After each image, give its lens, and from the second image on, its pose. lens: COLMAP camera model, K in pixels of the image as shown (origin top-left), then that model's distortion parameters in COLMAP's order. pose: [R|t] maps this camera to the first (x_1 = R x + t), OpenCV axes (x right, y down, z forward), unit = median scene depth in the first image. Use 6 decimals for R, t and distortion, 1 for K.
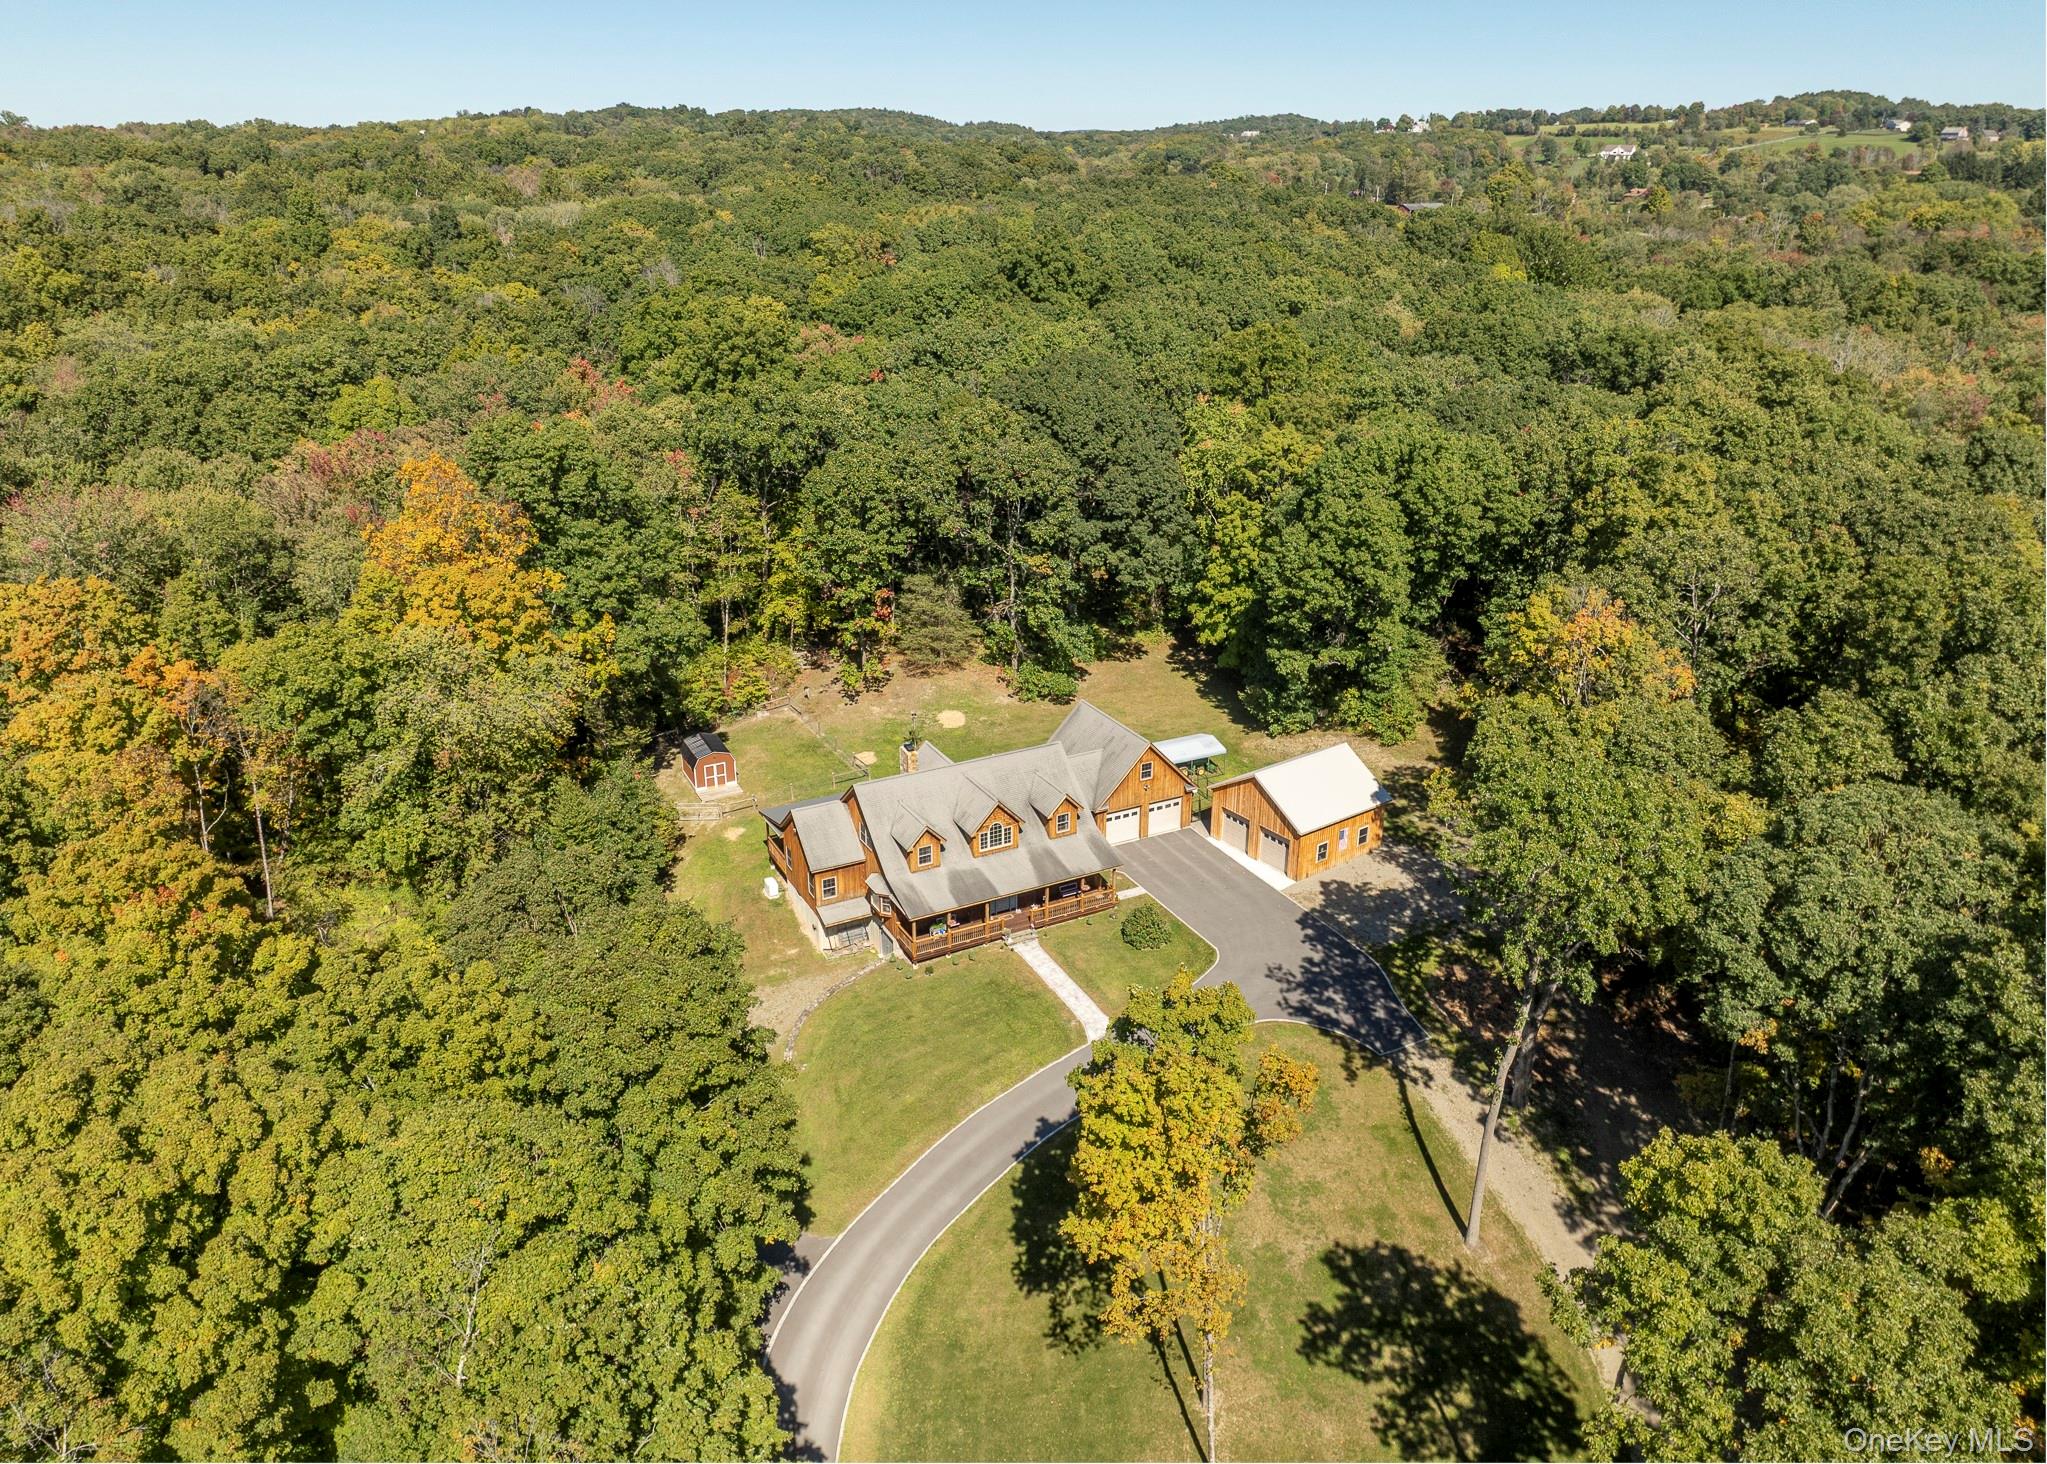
lens RADIAL K [[1441.1, 0, 1023.5], [0, 1441.1, 732.0], [0, 0, 1]] dist [-0.038413, 0.001693]
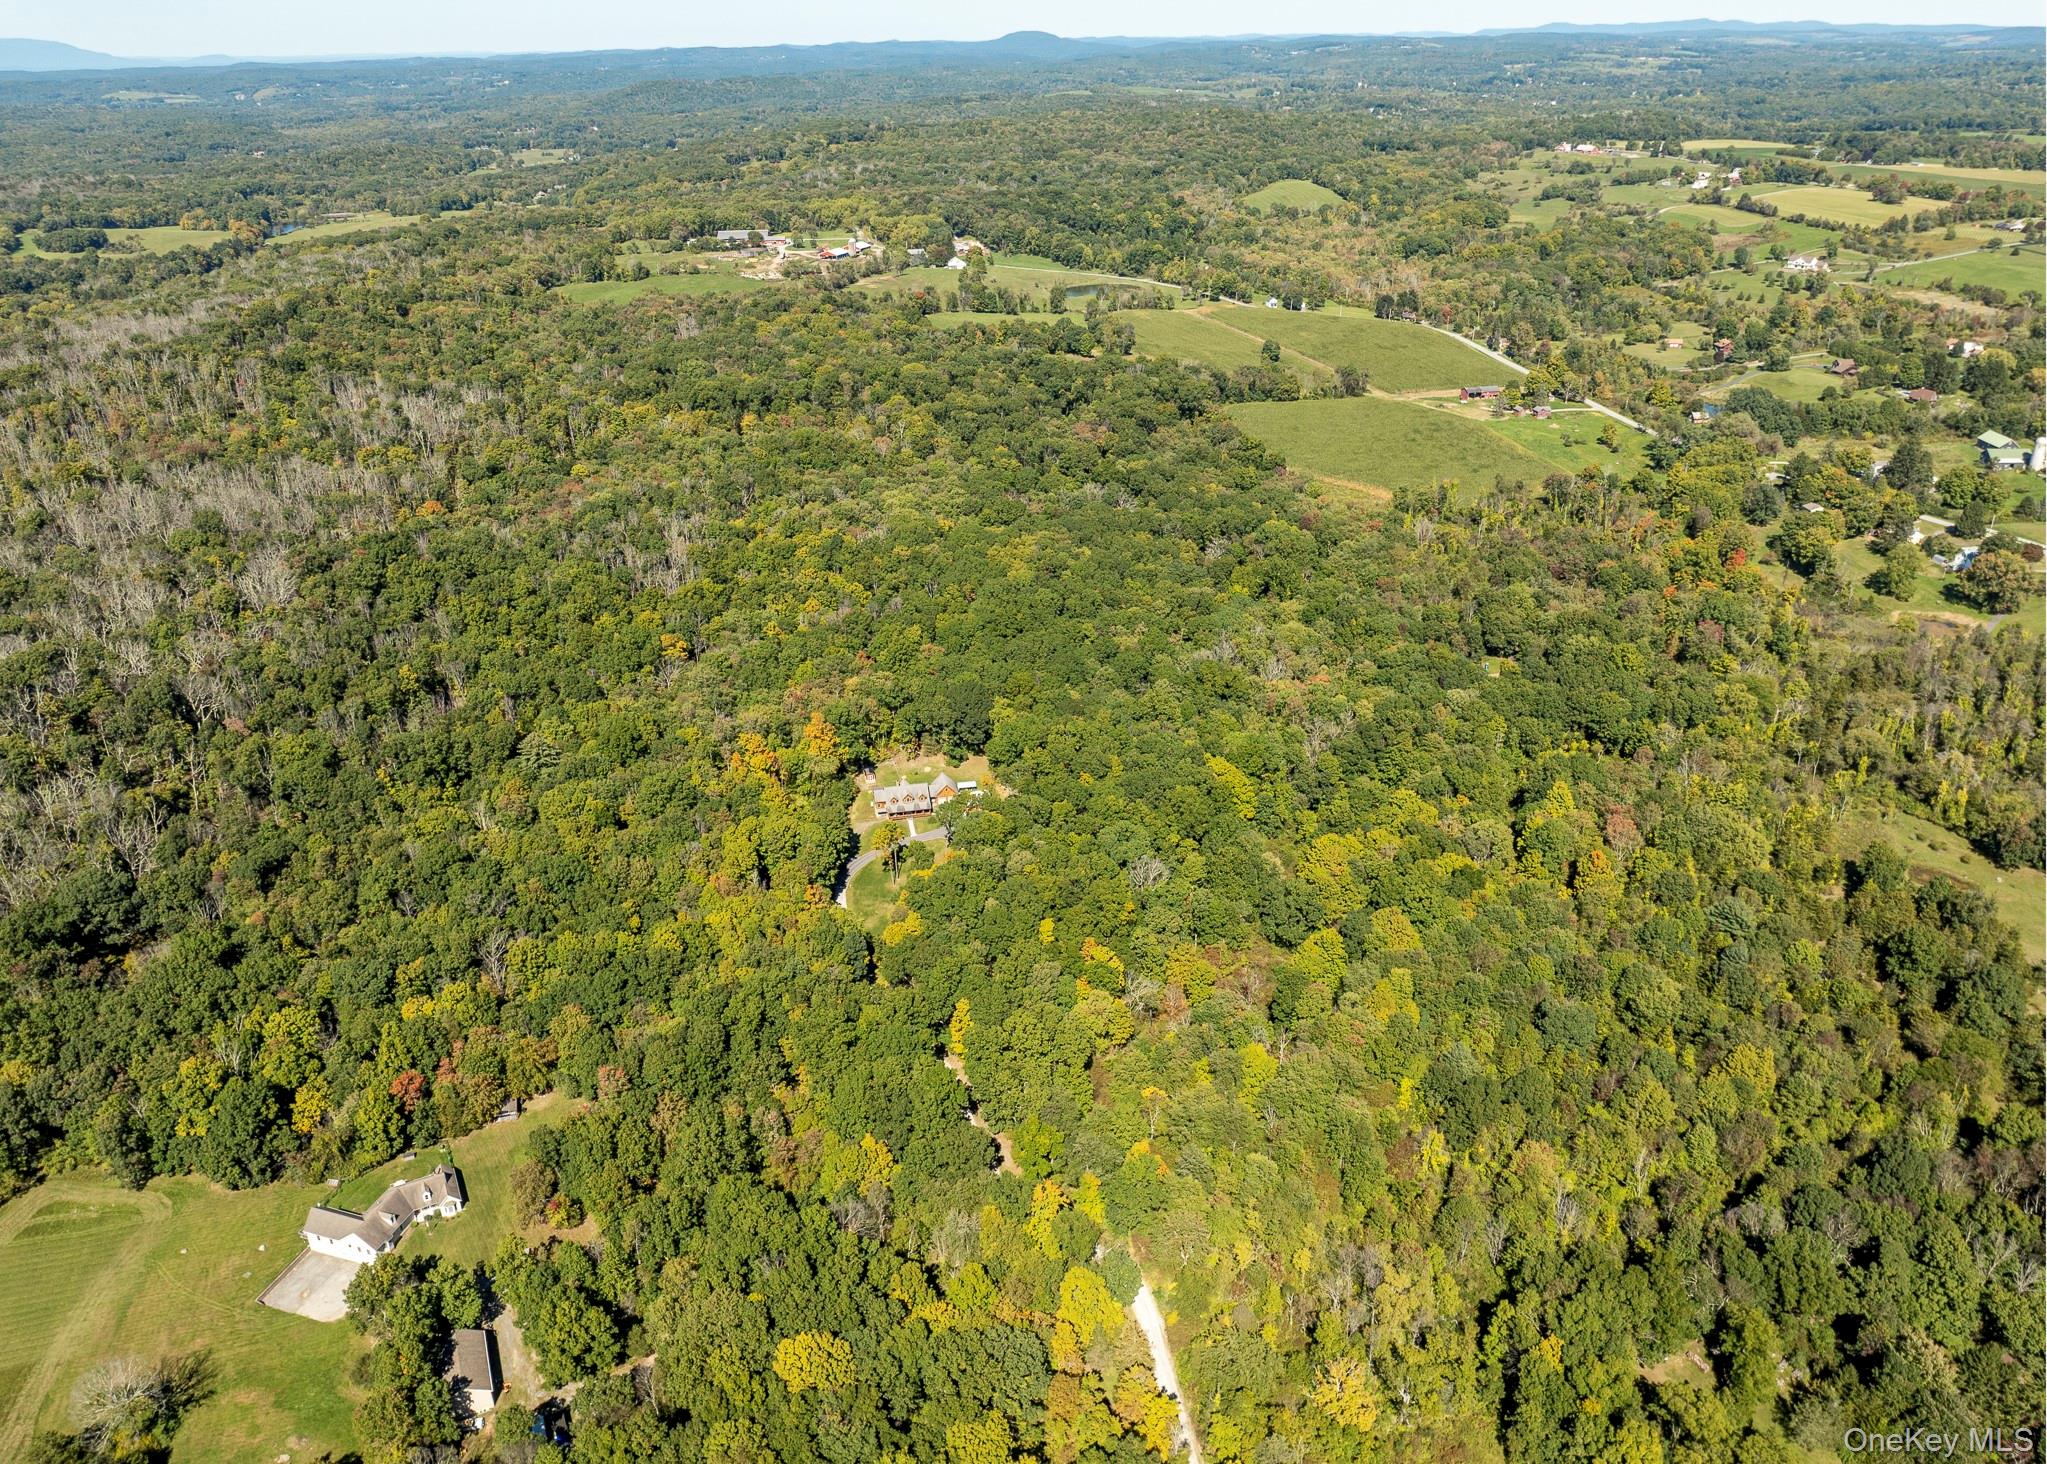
lens RADIAL K [[1441.1, 0, 1023.5], [0, 1441.1, 732.0], [0, 0, 1]] dist [-0.038413, 0.001693]
pose [[0.962732, 0.110288, -0.246948, 1.357658], [-0.094279, 0.992658, 0.075777, -0.503020], [0.253492, -0.049671, 0.966061, -3.269446]]
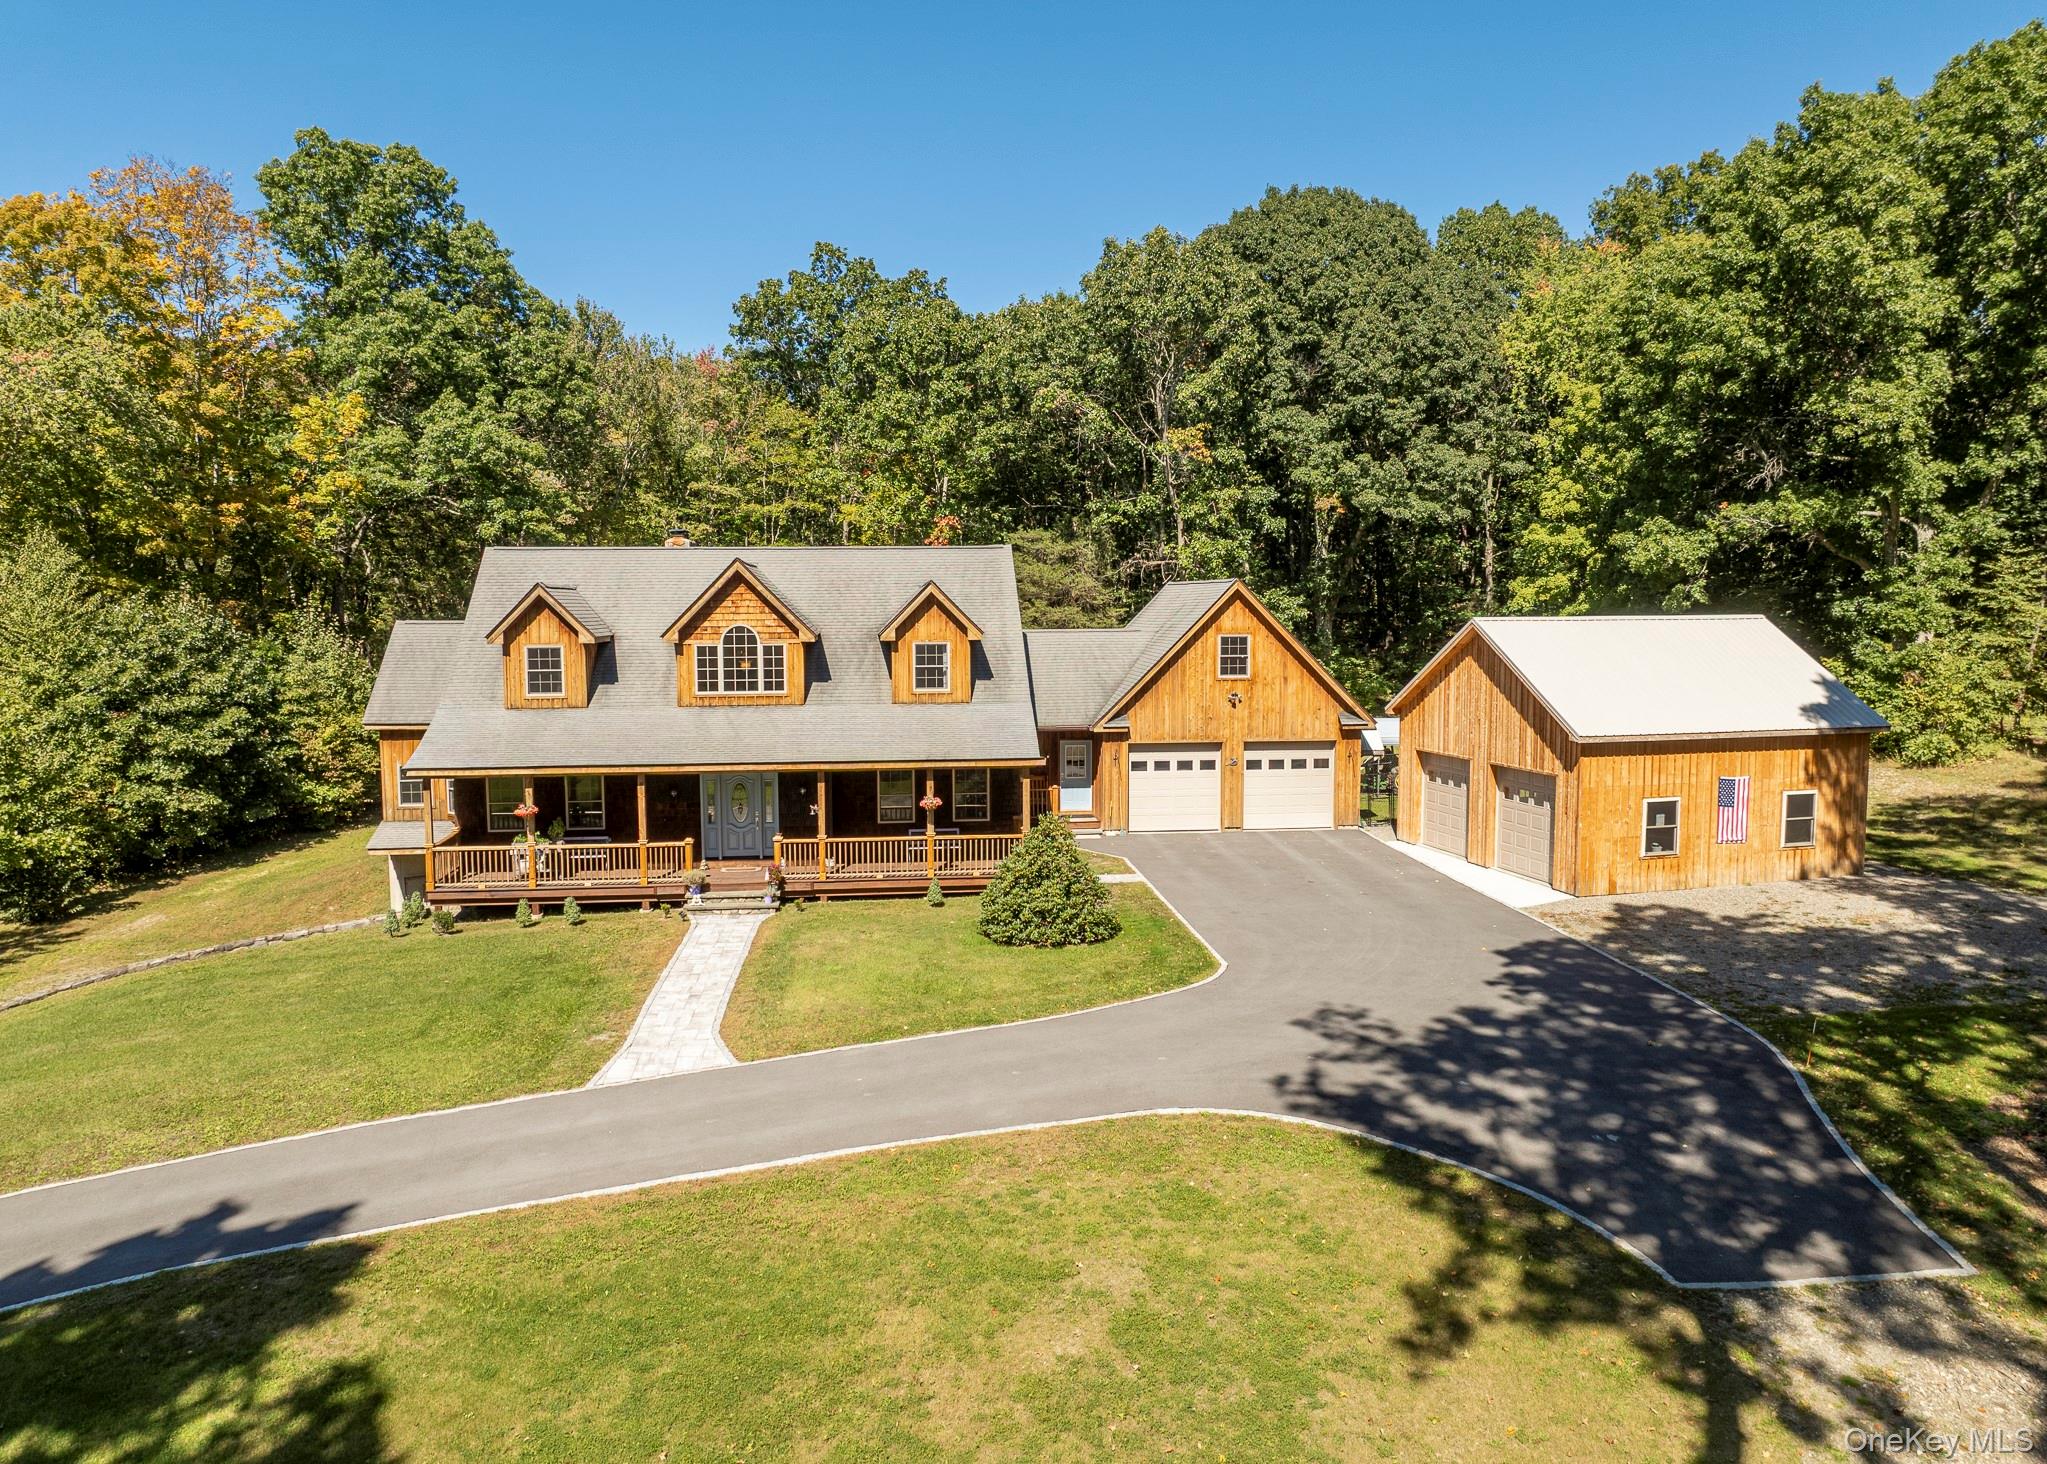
lens RADIAL K [[1457.6, 0, 1044.1], [0, 1457.6, 771.9], [0, 0, 1]] dist [-0.066516, 0.001119]
pose [[0.932326, 0.036137, -0.359808, 0.168147], [-0.129653, 0.962248, -0.239309, 0.150477], [0.337577, 0.269764, 0.901814, 0.530781]]
